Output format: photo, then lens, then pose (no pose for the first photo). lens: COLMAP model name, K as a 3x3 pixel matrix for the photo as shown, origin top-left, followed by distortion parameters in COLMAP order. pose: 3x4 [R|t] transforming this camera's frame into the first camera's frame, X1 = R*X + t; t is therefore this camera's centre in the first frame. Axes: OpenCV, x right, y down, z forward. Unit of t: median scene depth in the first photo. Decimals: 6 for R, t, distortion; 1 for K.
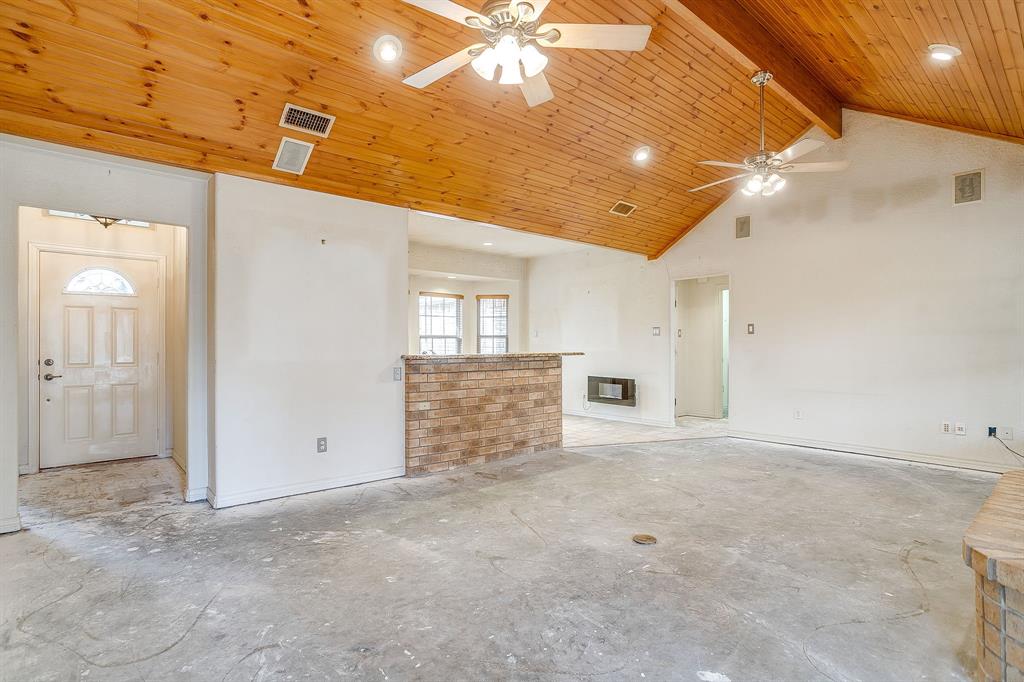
lens RADIAL K [[498.8, 0, 486.7], [0, 498.8, 344.0], [0, 0, 1]] dist [-0.065314, 0.033174]
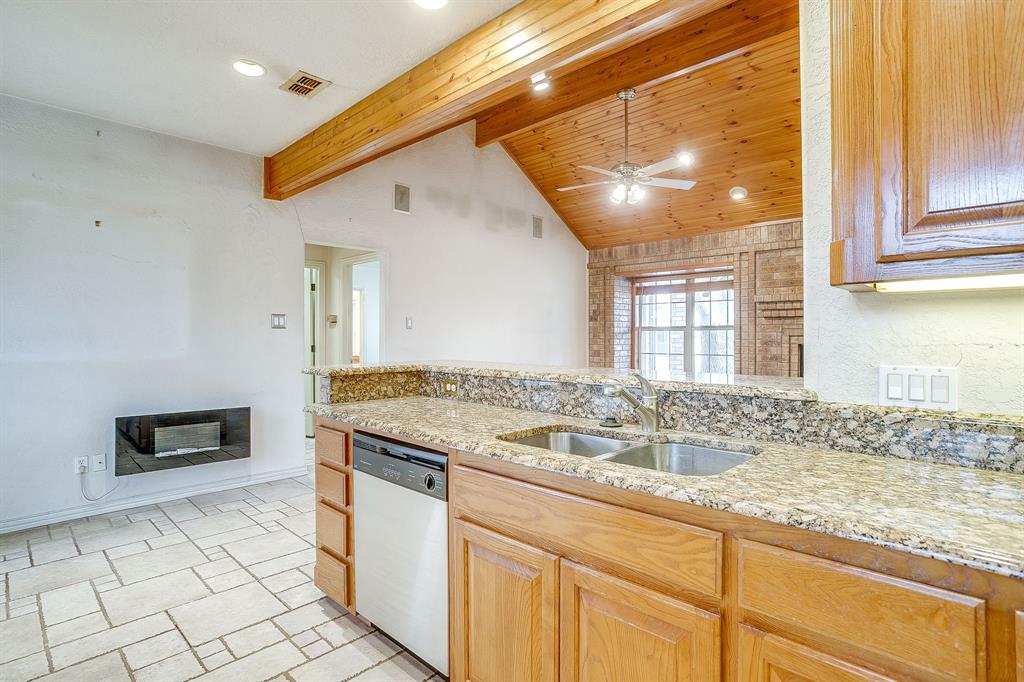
lens RADIAL K [[519.2, 0, 506.0], [0, 519.2, 344.5], [0, 0, 1]] dist [-0.046328, 0.000614]
pose [[-0.117093, -0.017620, 0.992965, -0.699999], [-0.000136, 0.999843, 0.017726, -0.019013], [-0.993121, 0.001940, -0.117077, 1.843823]]
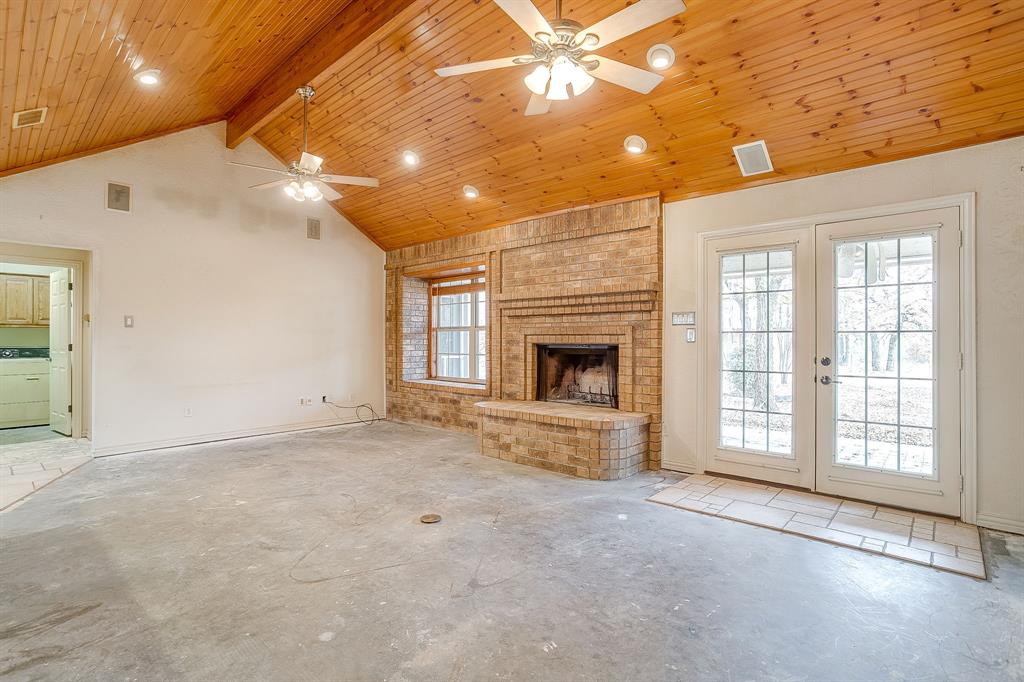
lens RADIAL K [[500.2, 0, 507.4], [0, 500.2, 340.1], [0, 0, 1]] dist [-0.056878, 0.033459]
pose [[-0.133707, -0.000748, 0.991021, -0.745169], [-0.001770, 0.999998, 0.000516, 0.000148], [-0.991019, -0.001685, -0.133708, 0.919563]]
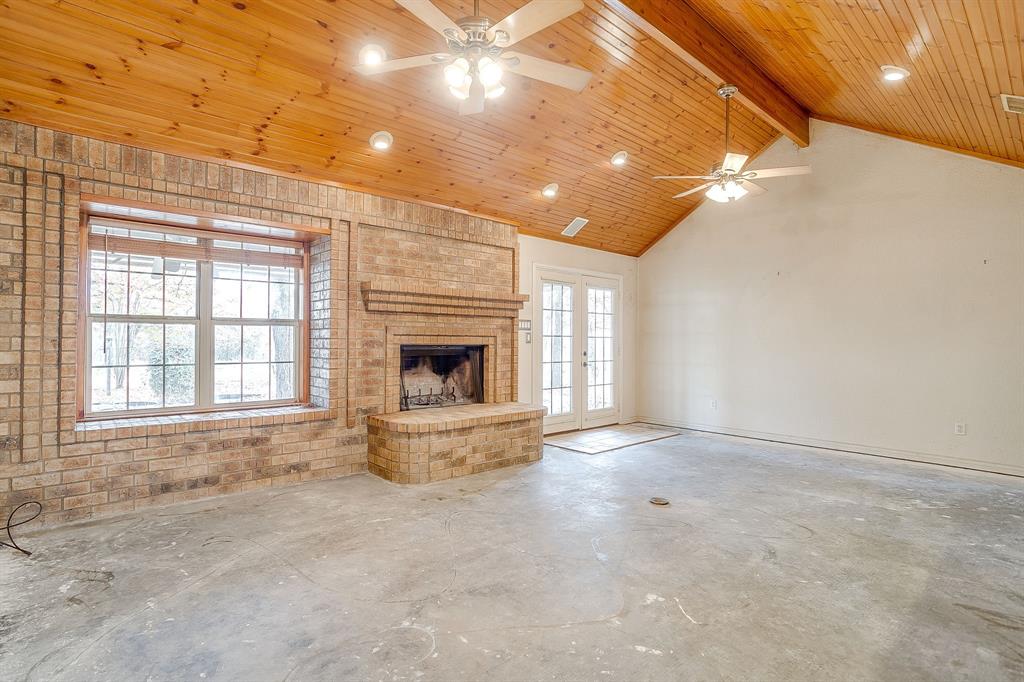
lens RADIAL K [[500.2, 0, 507.4], [0, 500.2, 340.1], [0, 0, 1]] dist [-0.056878, 0.033459]
pose [[-0.999620, -0.006965, -0.026658, 0.706576], [-0.006957, 0.999976, -0.000374, -0.003691], [0.026660, -0.000189, -0.999645, 2.105881]]
